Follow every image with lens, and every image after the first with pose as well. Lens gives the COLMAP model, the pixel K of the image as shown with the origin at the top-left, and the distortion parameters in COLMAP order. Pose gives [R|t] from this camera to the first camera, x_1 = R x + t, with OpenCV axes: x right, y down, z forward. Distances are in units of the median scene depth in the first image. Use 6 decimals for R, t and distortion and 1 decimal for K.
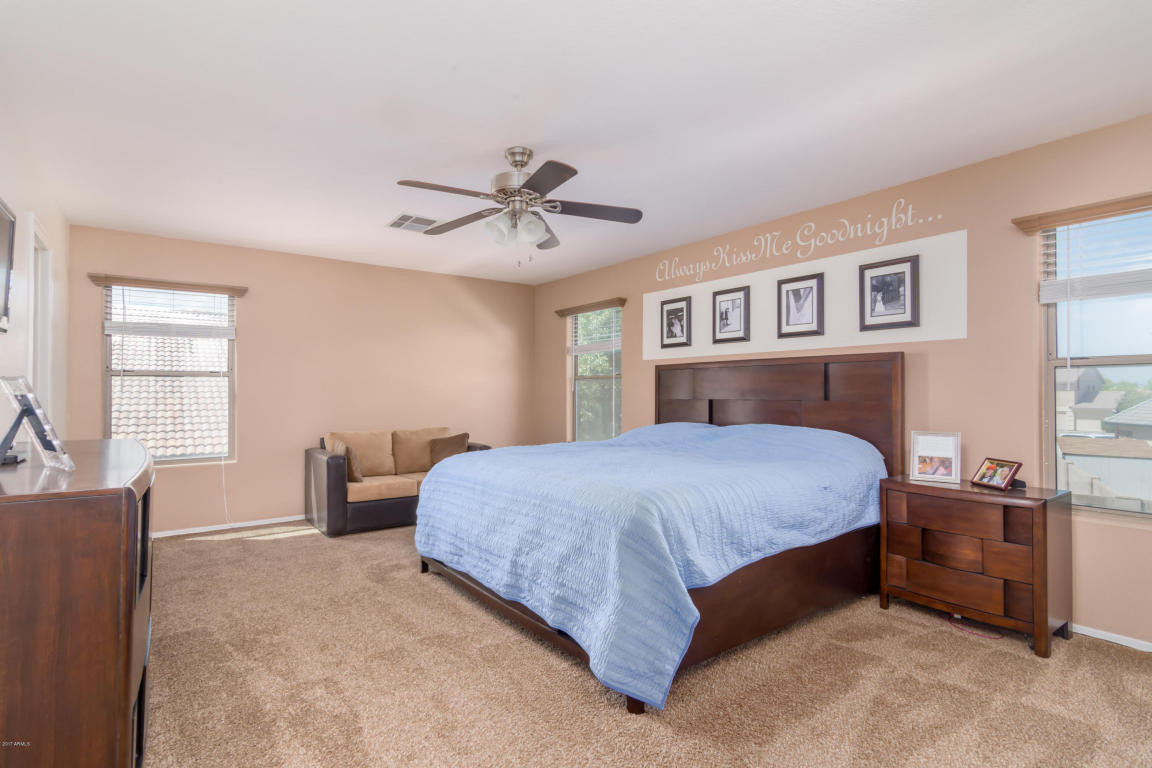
lens RADIAL K [[555.8, 0, 570.1], [0, 555.8, 385.2], [0, 0, 1]] dist [-0.002028, -0.000101]
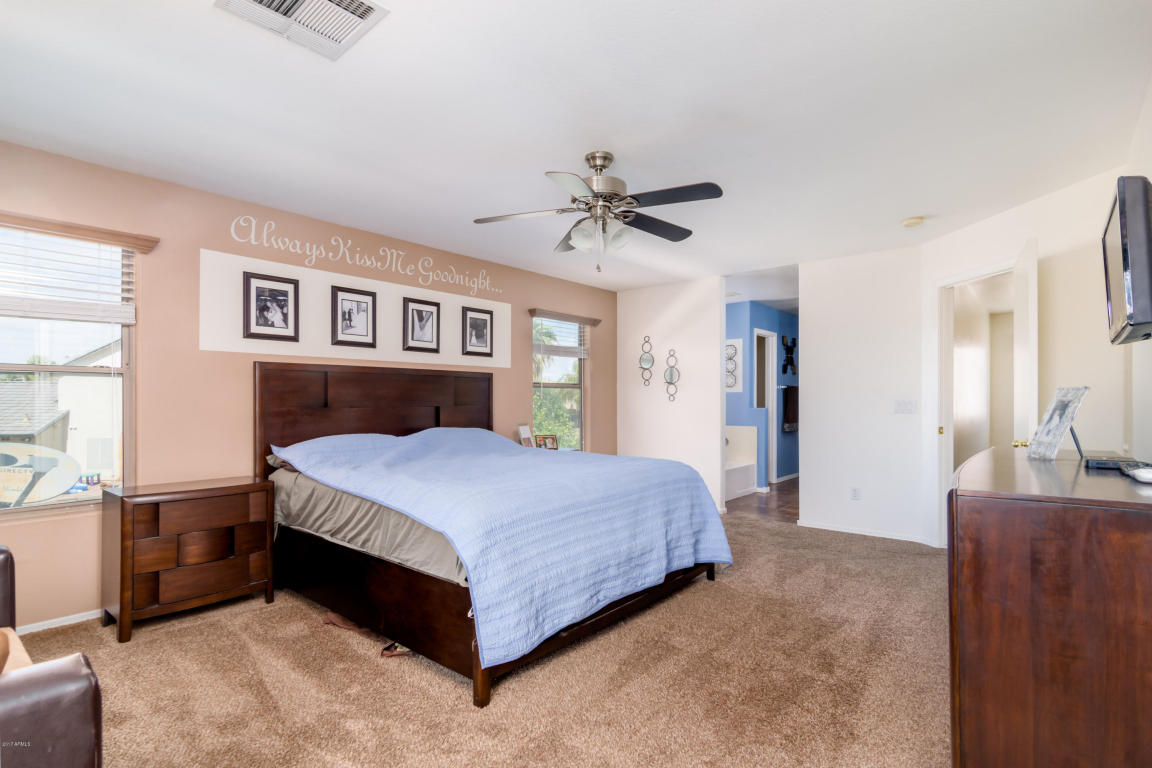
lens RADIAL K [[555.8, 0, 570.5], [0, 555.8, 392.0], [0, 0, 1]] dist [-0.002028, -0.000101]
pose [[-0.216985, 0.019303, 0.975984, -0.722024], [-0.007907, 0.999737, -0.021530, 0.017441], [-0.976143, -0.012389, -0.216775, 0.875344]]
